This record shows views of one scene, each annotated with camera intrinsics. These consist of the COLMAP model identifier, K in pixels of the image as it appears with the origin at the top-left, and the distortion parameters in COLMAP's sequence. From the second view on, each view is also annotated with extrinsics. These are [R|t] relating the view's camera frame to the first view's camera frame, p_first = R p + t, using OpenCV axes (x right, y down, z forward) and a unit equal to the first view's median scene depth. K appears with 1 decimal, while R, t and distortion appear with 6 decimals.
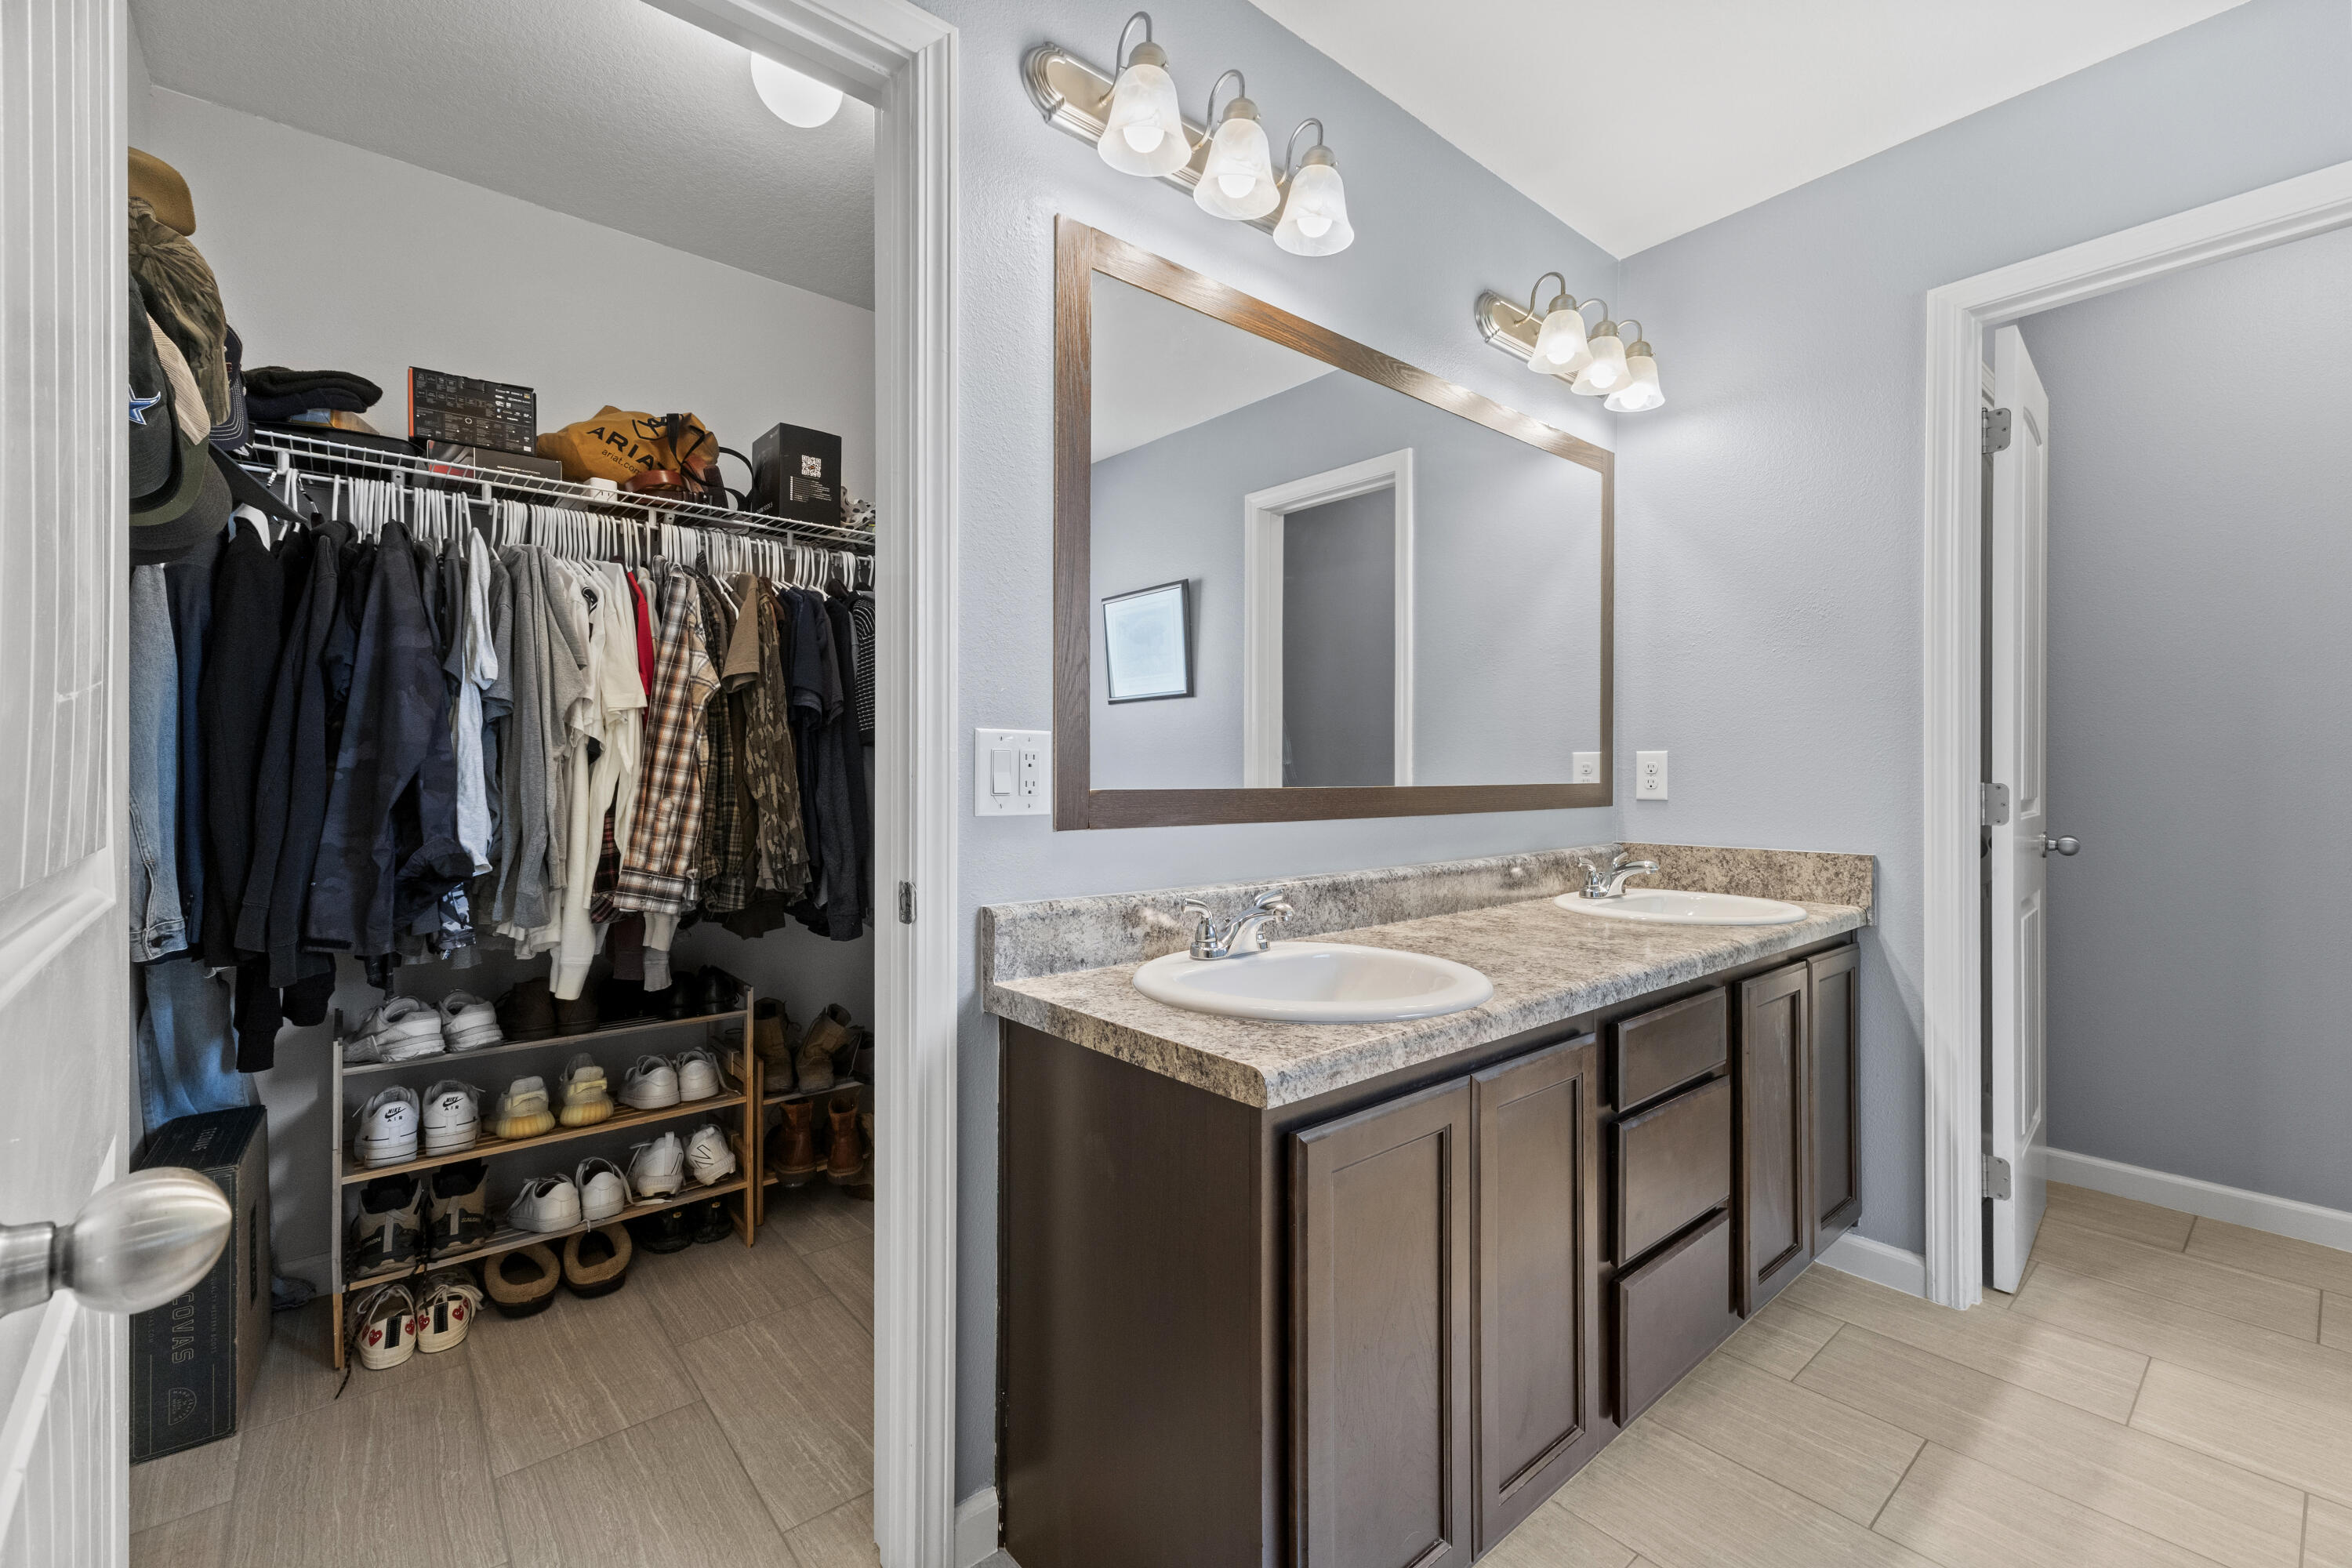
lens RADIAL K [[992.2, 0, 1179.3], [0, 992.2, 777.4], [0, 0, 1]] dist [0.004871, 0.000167]
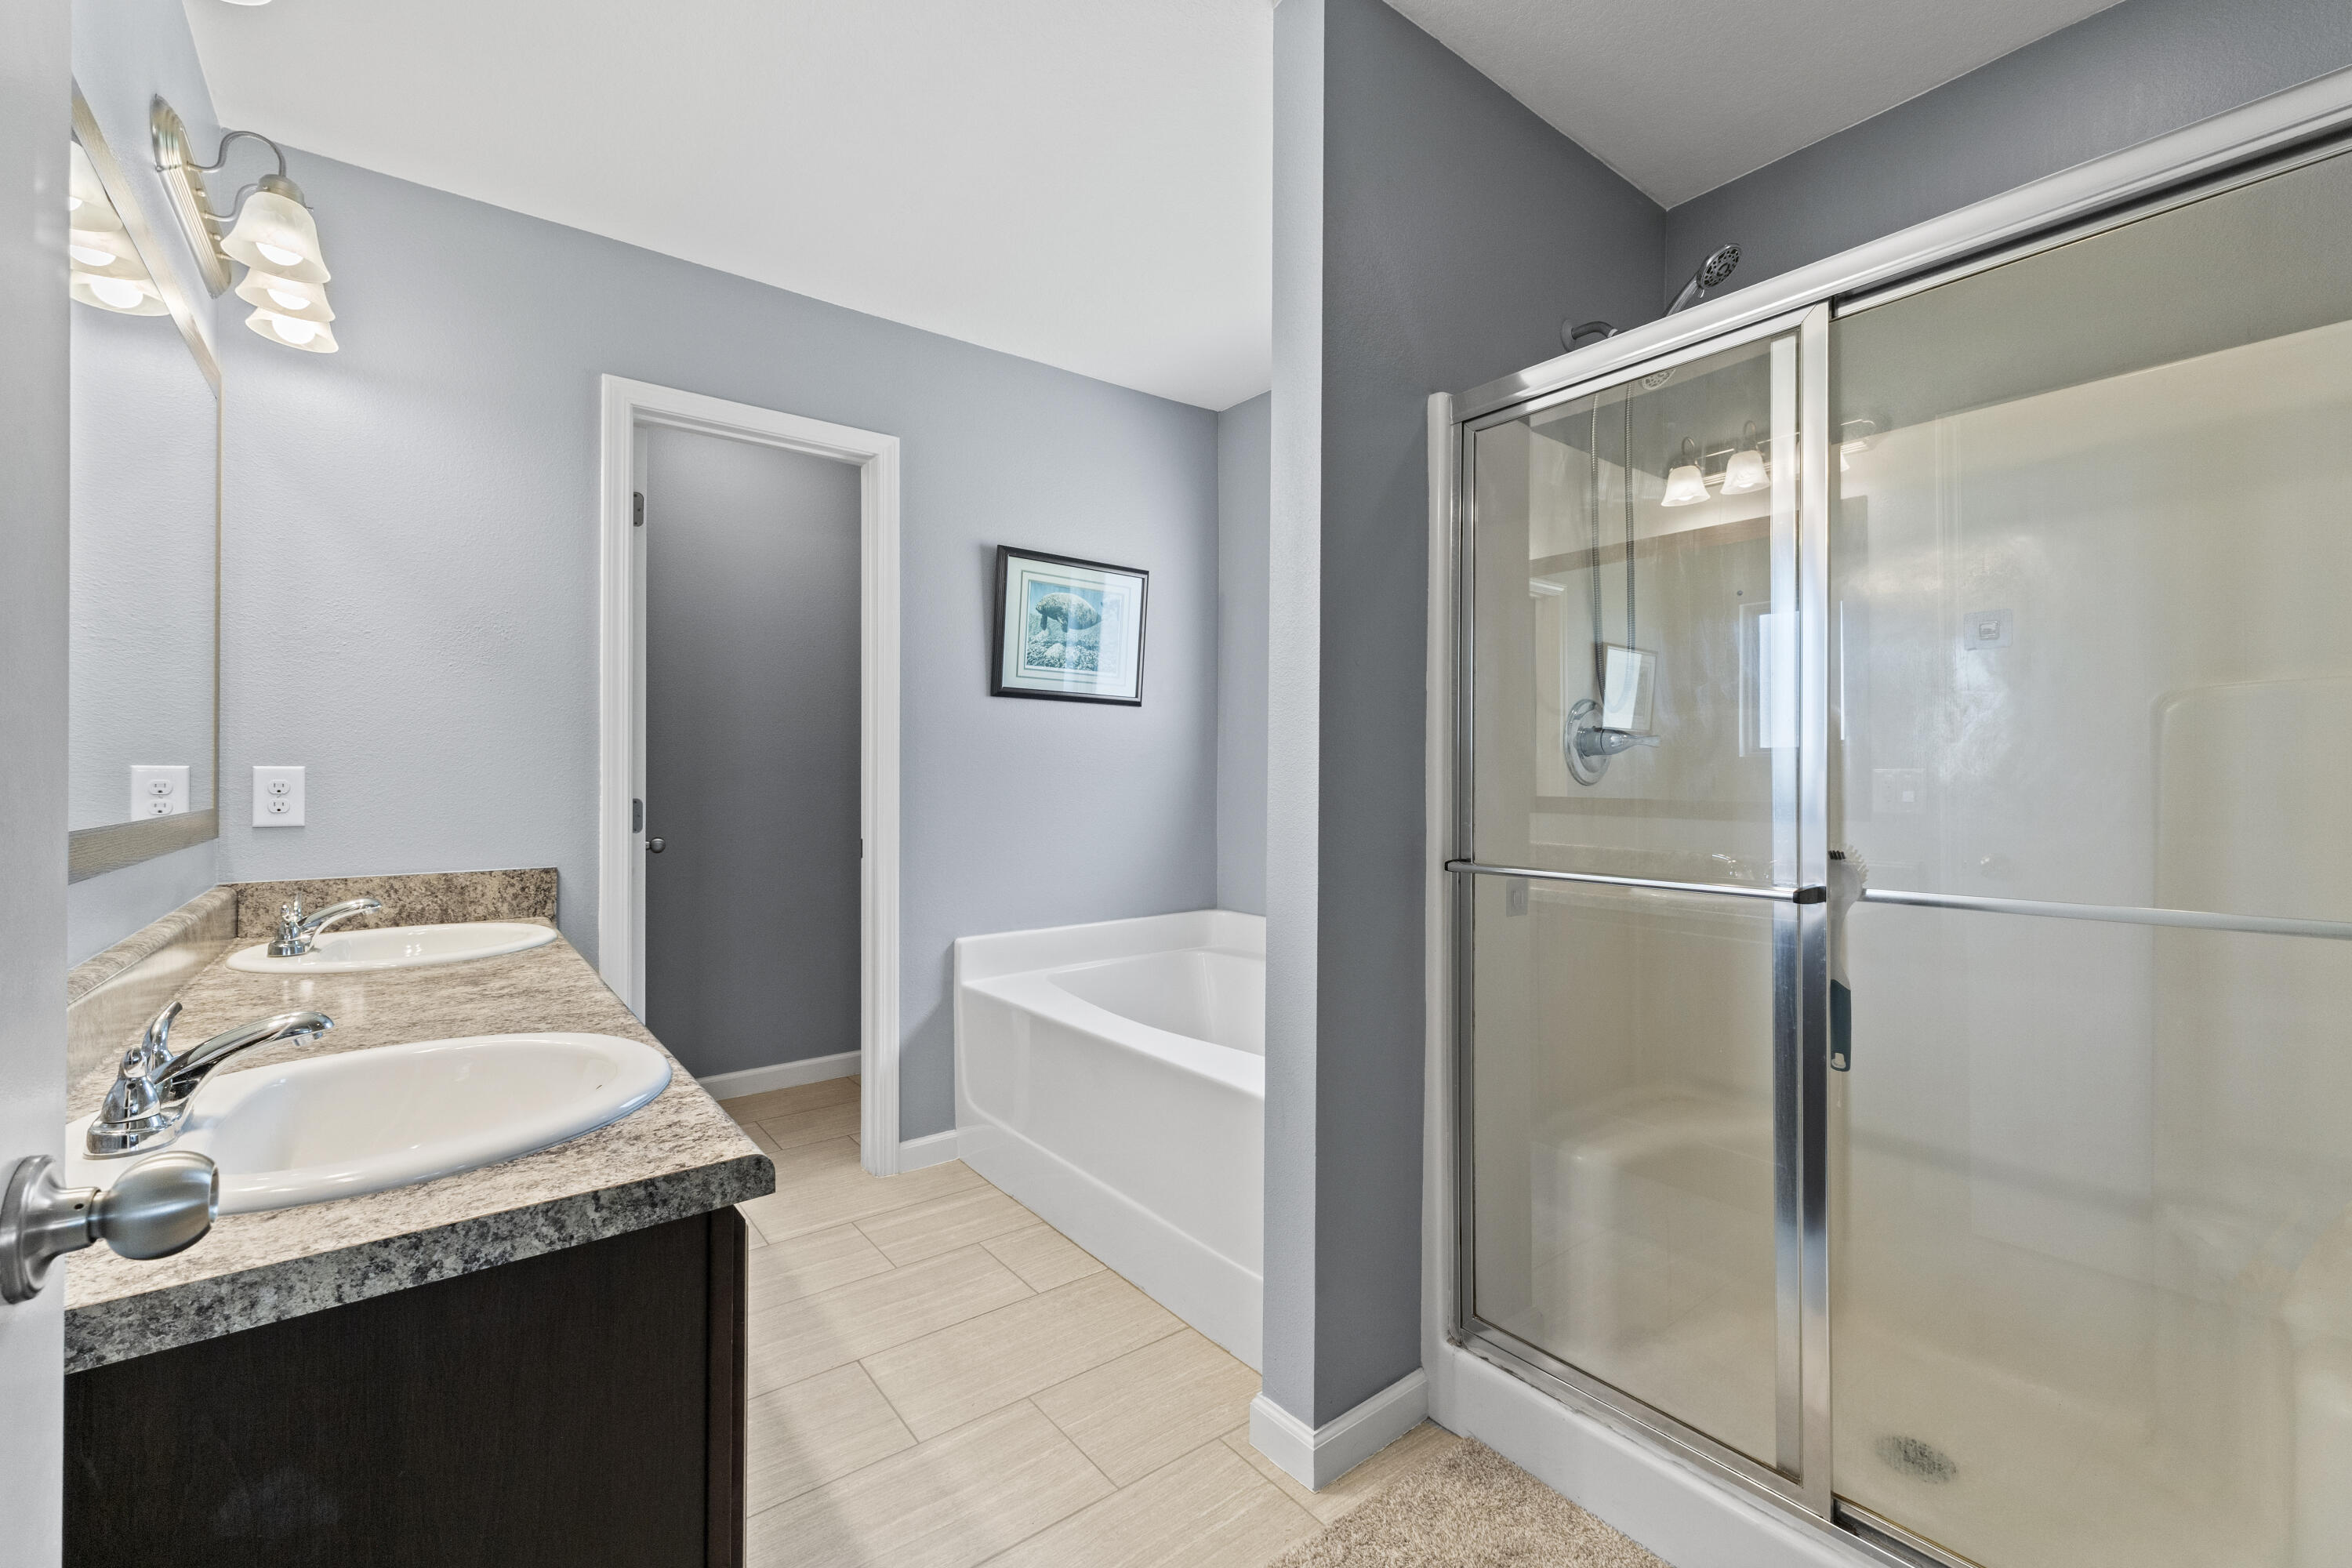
lens RADIAL K [[992.2, 0, 1179.3], [0, 992.2, 777.4], [0, 0, 1]] dist [0.004871, 0.000167]
pose [[0.045447, 0.001442, 0.998966, -0.353632], [0.004611, 0.999988, -0.001653, -0.014830], [-0.998956, 0.004681, 0.045440, 0.270308]]
